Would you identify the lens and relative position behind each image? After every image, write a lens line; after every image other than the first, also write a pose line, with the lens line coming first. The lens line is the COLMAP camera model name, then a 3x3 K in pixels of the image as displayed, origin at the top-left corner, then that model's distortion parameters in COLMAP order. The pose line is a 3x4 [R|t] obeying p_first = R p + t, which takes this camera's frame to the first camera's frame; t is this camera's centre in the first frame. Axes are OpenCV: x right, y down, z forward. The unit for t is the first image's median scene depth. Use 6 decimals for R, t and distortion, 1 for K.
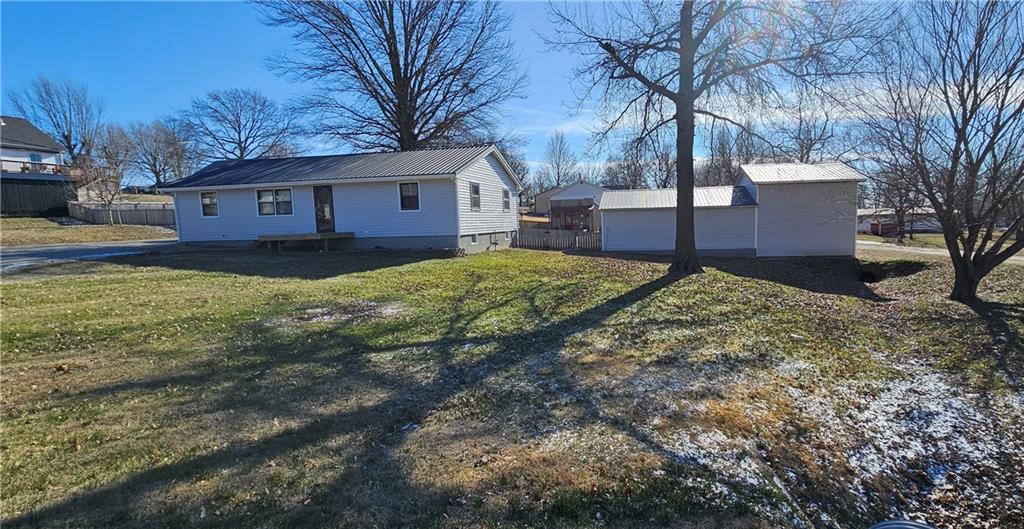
lens RADIAL K [[507.6, 0, 516.3], [0, 507.6, 263.3], [0, 0, 1]] dist [-0.005318, -0.000002]
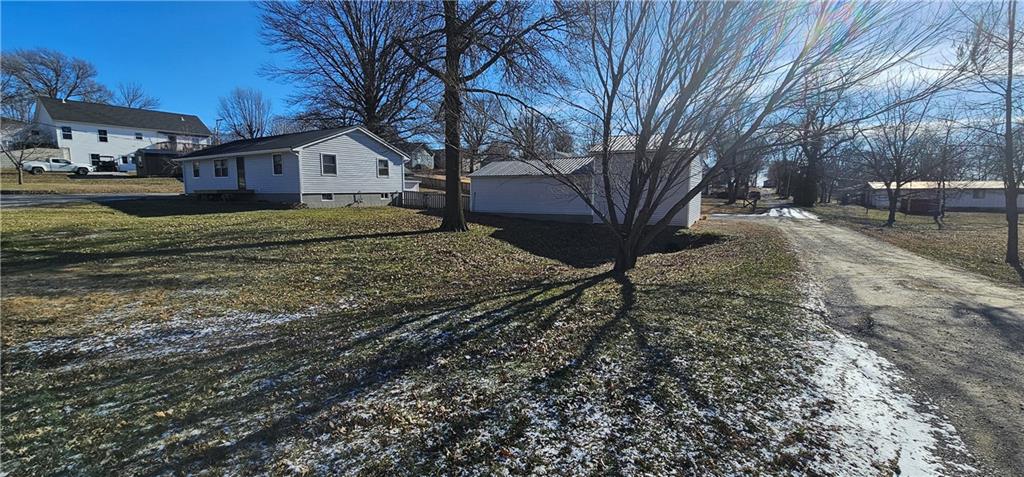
lens RADIAL K [[440.0, 0, 514.5], [0, 440.0, 234.2], [0, 0, 1]] dist [-0.000080, -0.000230]
pose [[0.938949, 0.058112, -0.339112, 0.644326], [-0.051674, 0.998272, 0.027992, -0.007748], [0.340153, -0.008760, 0.940329, 0.079333]]
